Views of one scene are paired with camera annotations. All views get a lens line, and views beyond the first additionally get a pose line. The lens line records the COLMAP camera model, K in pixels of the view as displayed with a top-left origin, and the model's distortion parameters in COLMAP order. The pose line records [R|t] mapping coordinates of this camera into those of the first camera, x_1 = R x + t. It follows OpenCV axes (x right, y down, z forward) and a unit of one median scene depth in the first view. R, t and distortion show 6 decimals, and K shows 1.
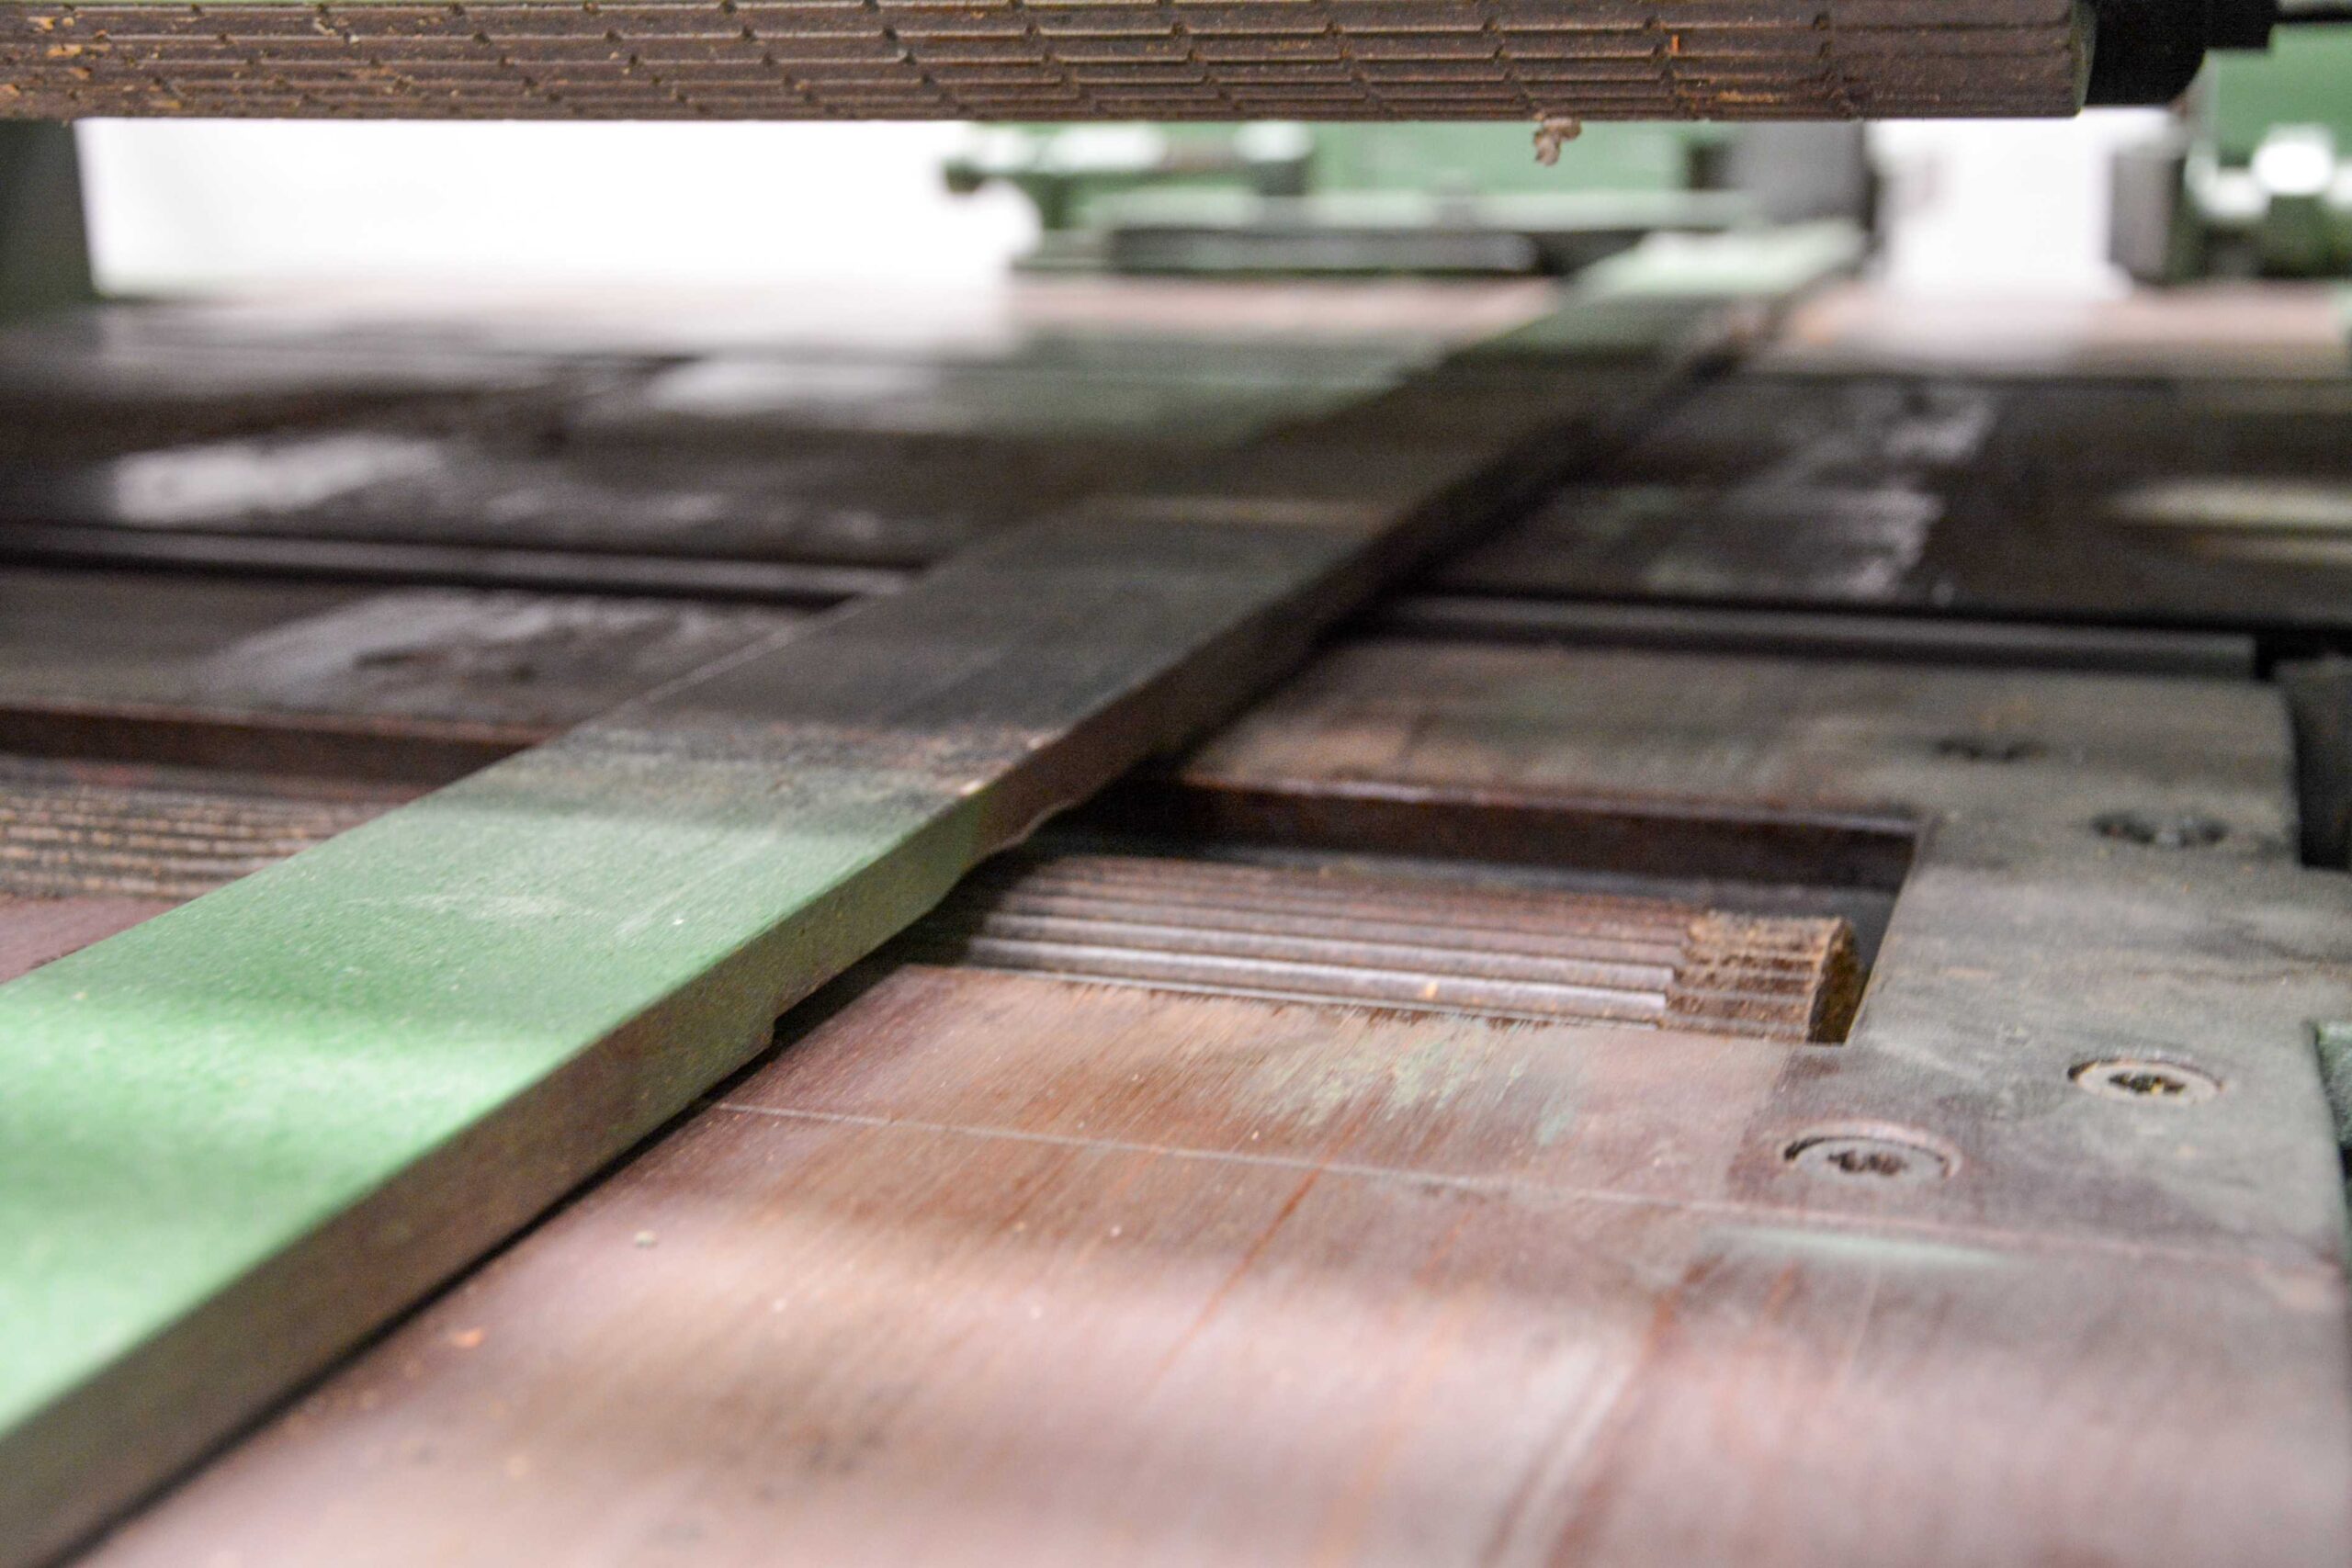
lens RADIAL K [[3221.7, 0, 1176.0], [0, 3221.7, 784.0], [0, 0, 1]] dist [0.049290, 0.042828]
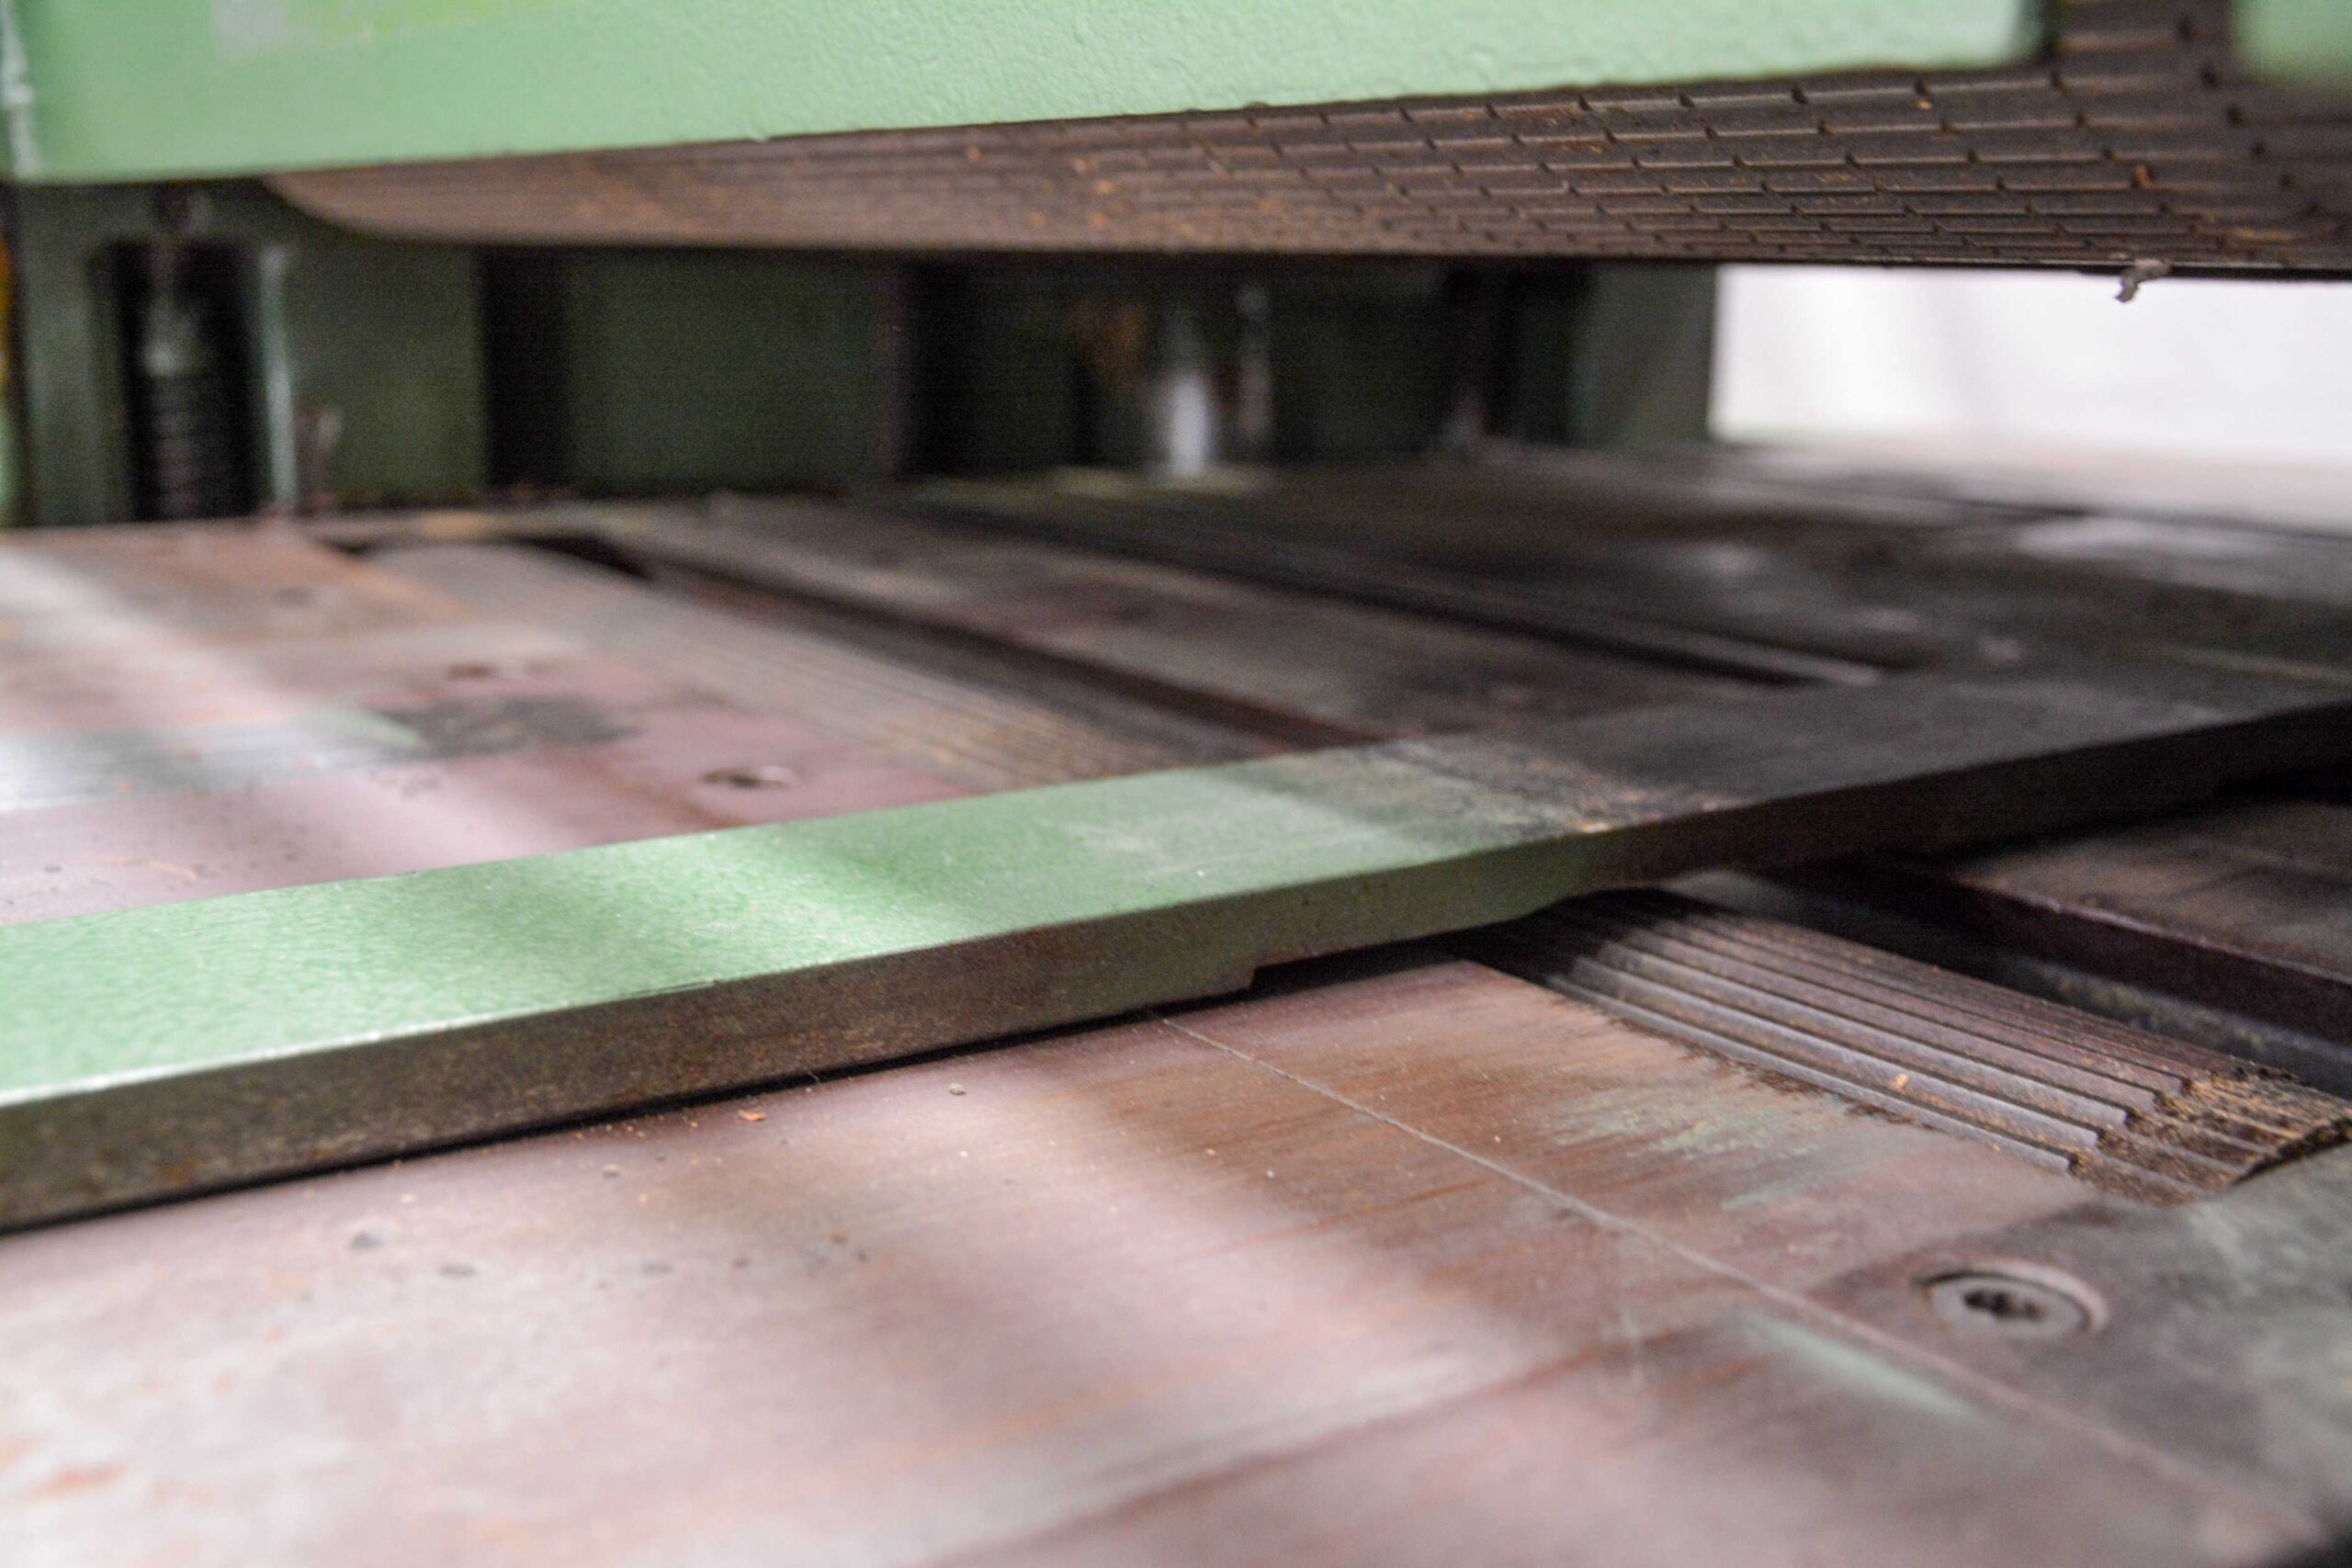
lens RADIAL K [[2590.7, 0, 1176.0], [0, 2590.7, 784.0], [0, 0, 1]] dist [0.009461, -0.005886]
pose [[0.793144, 0.150493, -0.590148, 0.423319], [-0.169634, 0.985233, 0.023259, -0.012345], [0.584933, 0.081662, 0.806960, 0.198074]]
